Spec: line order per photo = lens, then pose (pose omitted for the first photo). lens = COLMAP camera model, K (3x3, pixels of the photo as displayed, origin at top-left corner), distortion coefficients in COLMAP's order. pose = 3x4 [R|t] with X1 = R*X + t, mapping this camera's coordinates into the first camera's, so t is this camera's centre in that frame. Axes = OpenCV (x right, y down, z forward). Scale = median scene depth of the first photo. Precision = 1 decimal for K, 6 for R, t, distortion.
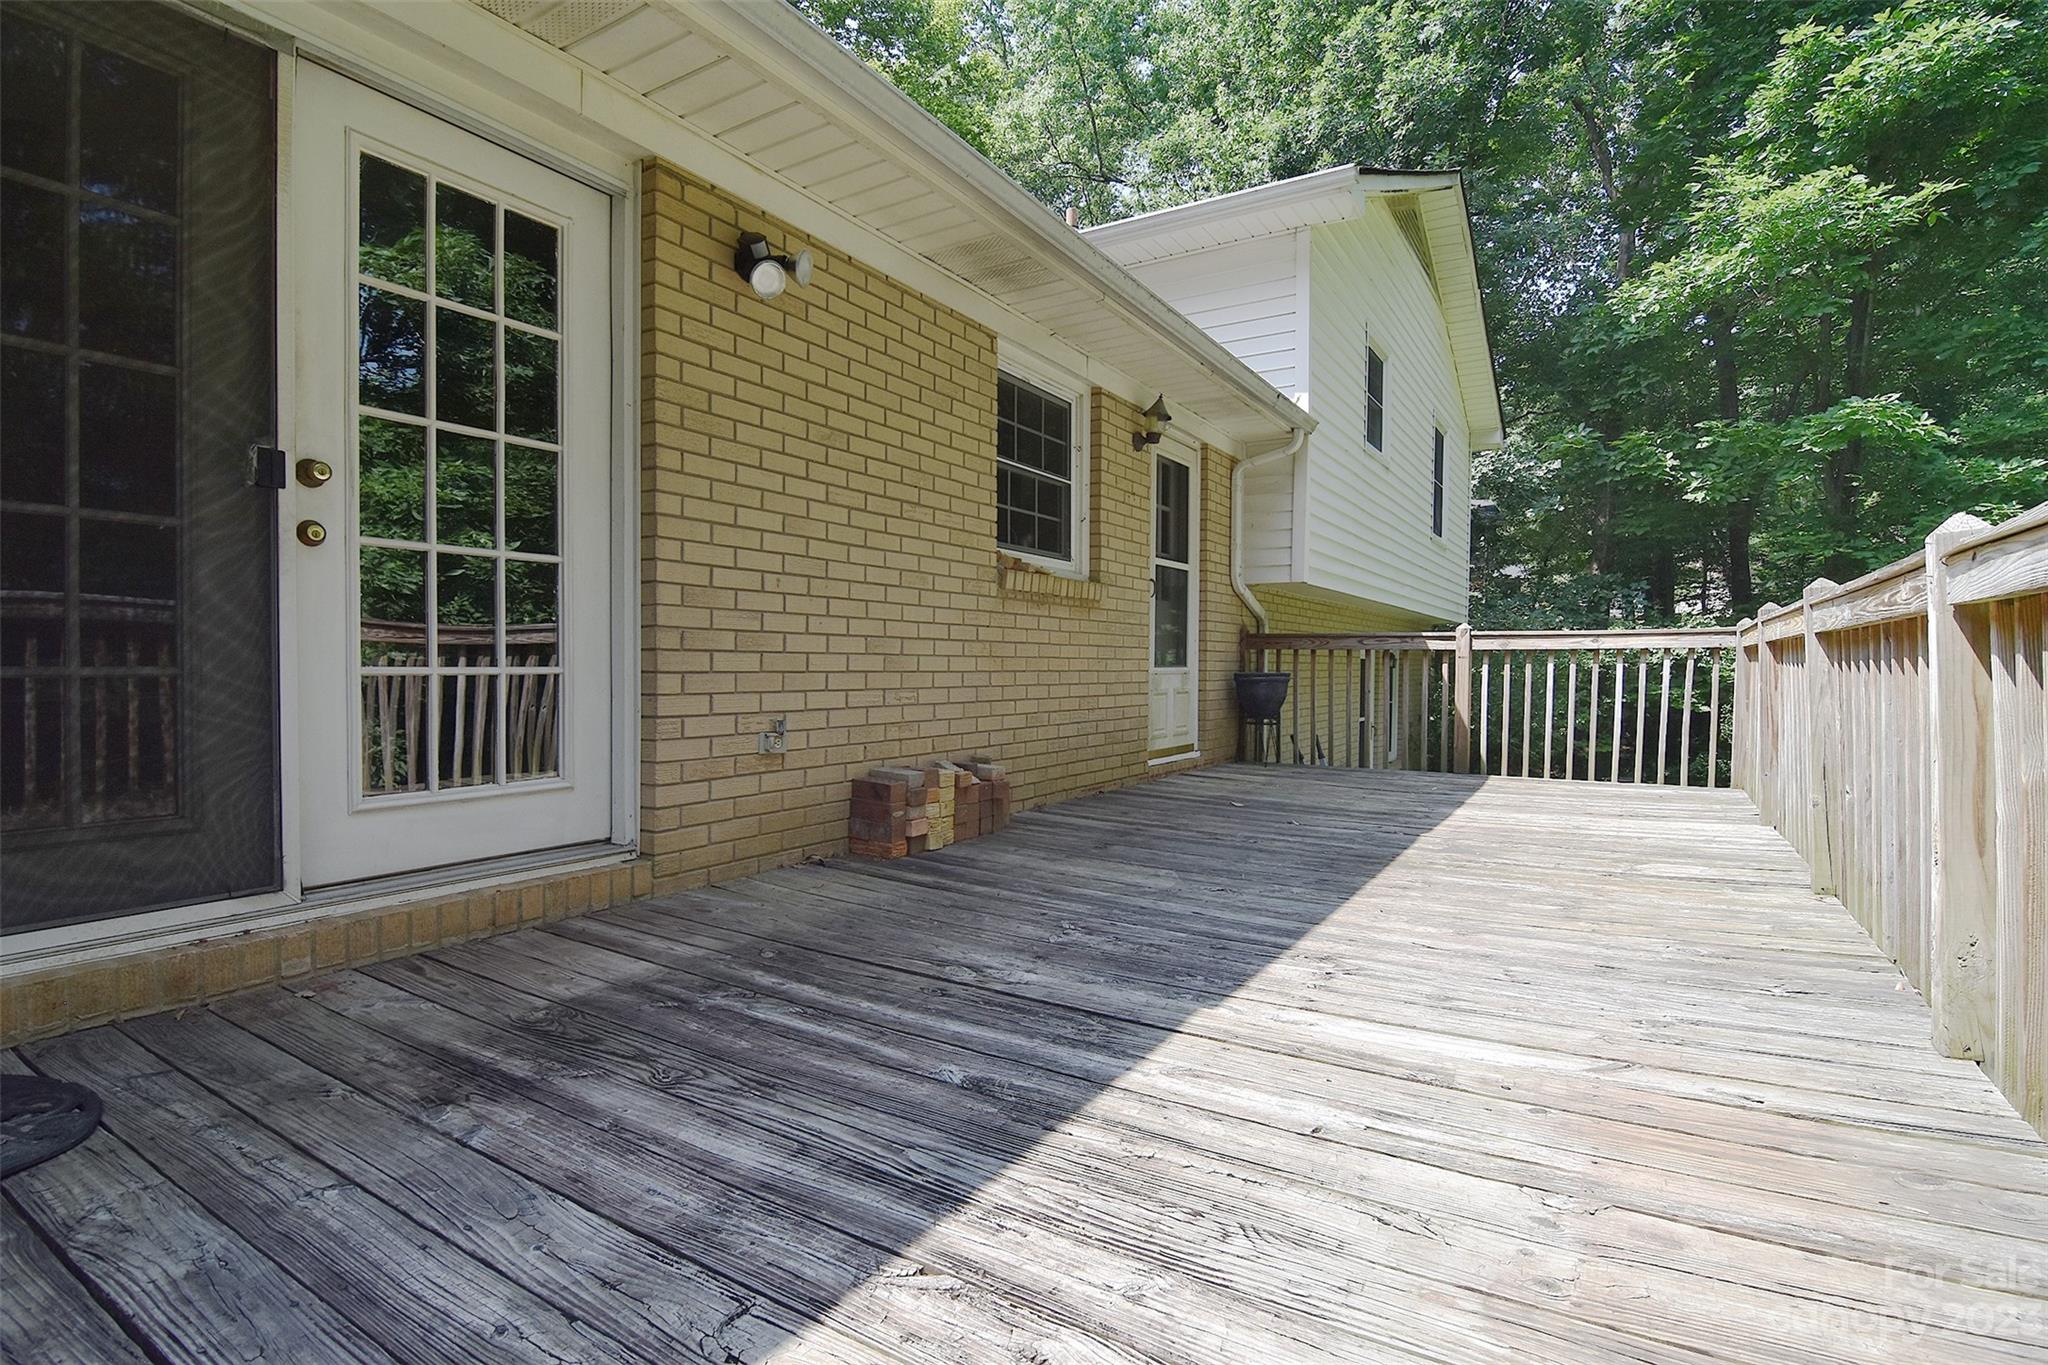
lens RADIAL K [[976.7, 0, 1024.0], [0, 976.7, 682.5], [0, 0, 1]] dist [-0.002461, -0.000367]
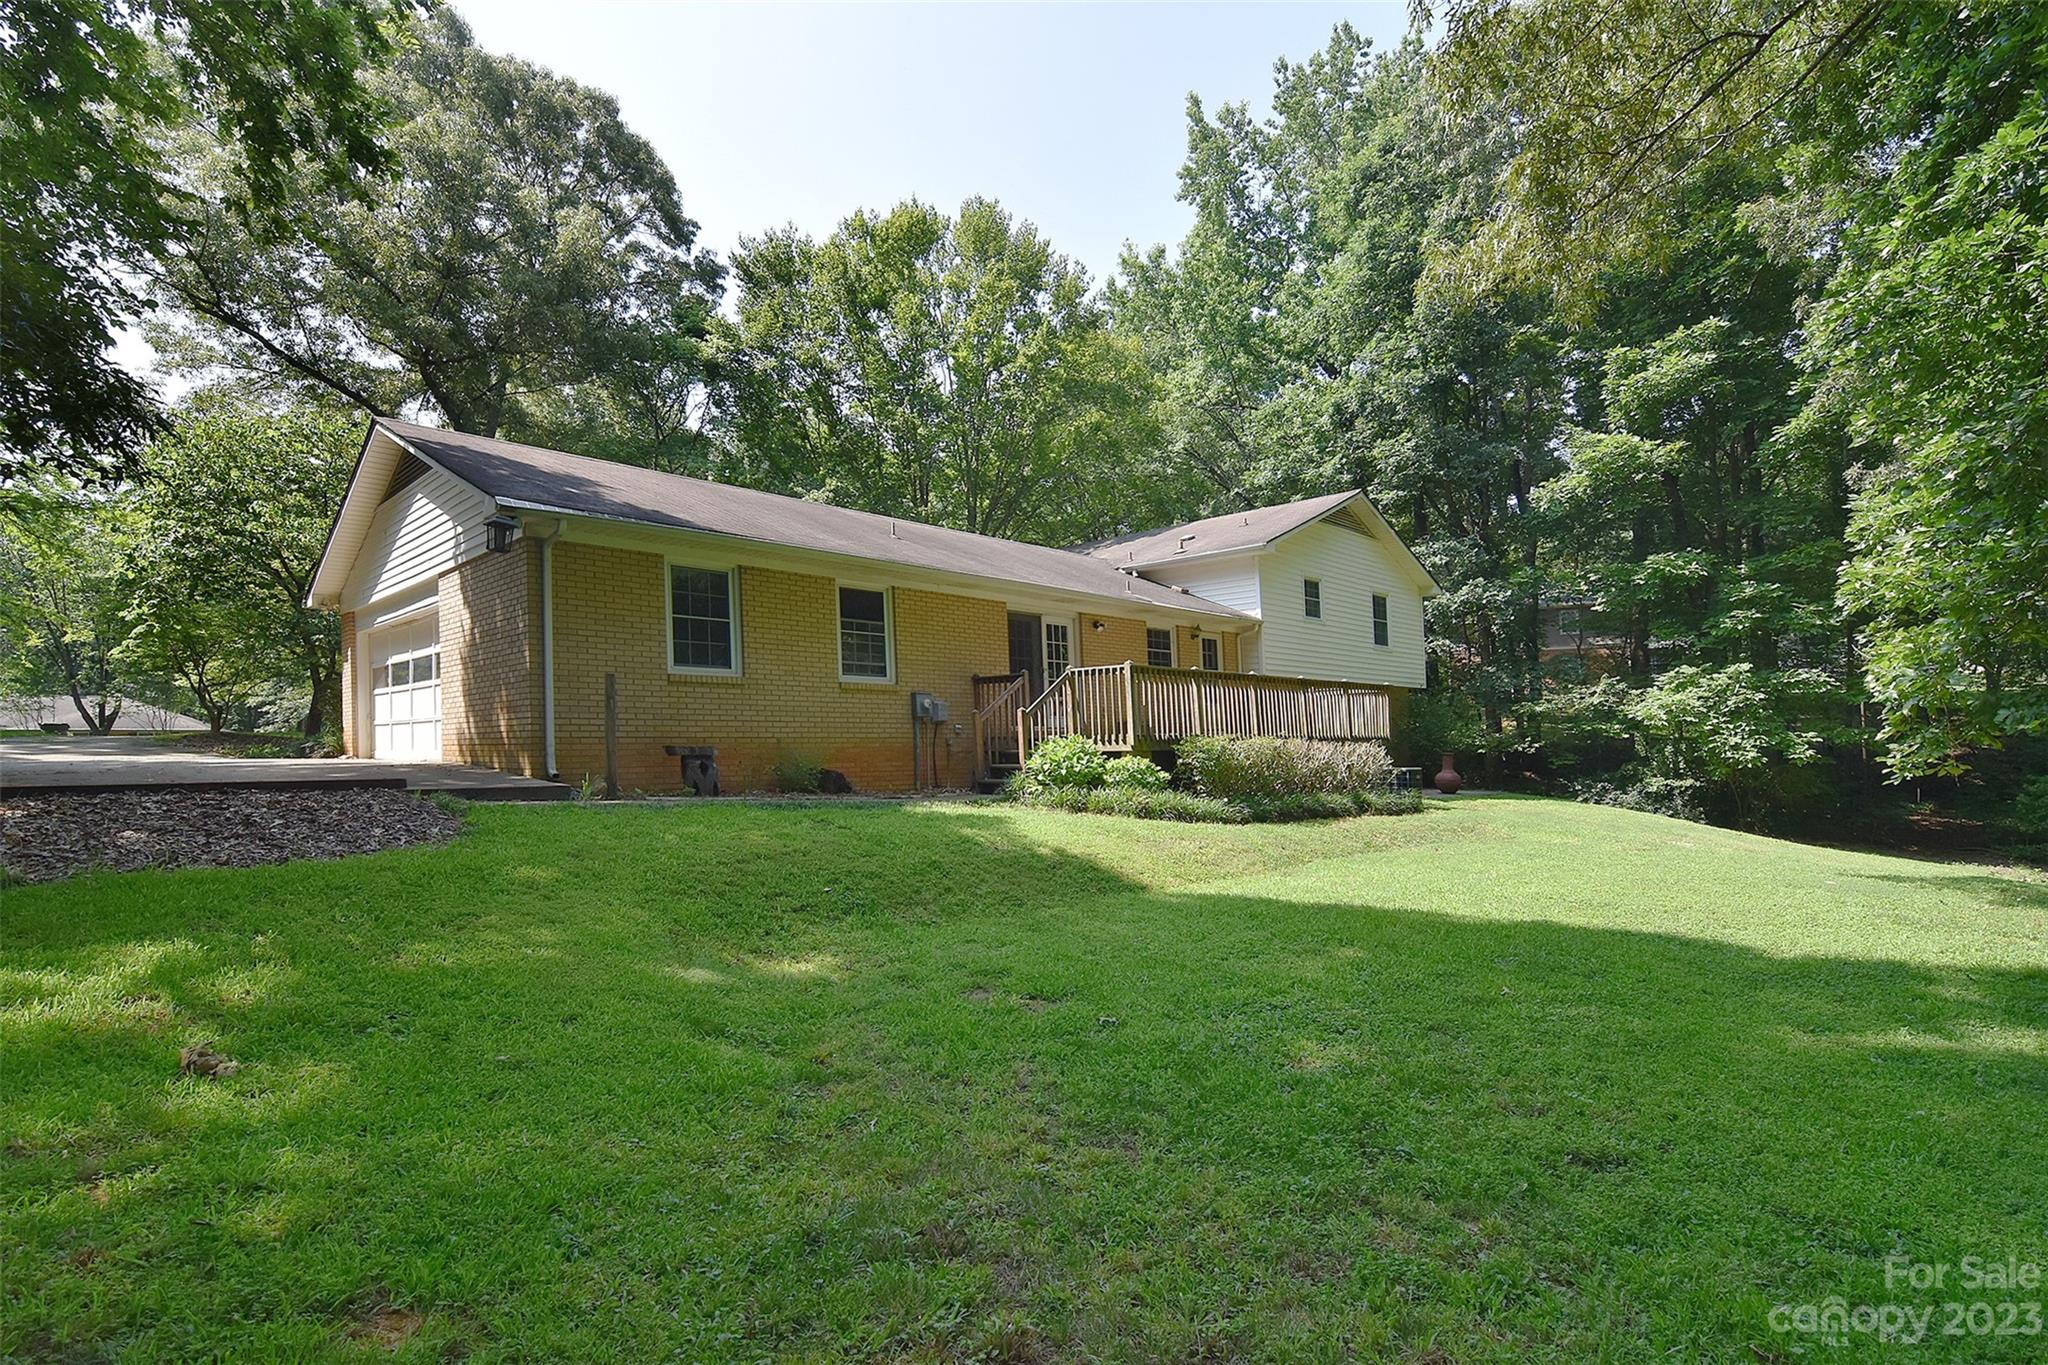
lens RADIAL K [[976.7, 0, 1024.0], [0, 976.7, 682.5], [0, 0, 1]] dist [-0.002461, -0.000367]
pose [[0.976903, -0.035765, -0.210671, 0.253509], [0.016746, 0.995675, -0.091380, 0.207278], [0.213028, 0.085742, 0.973277, -2.401825]]
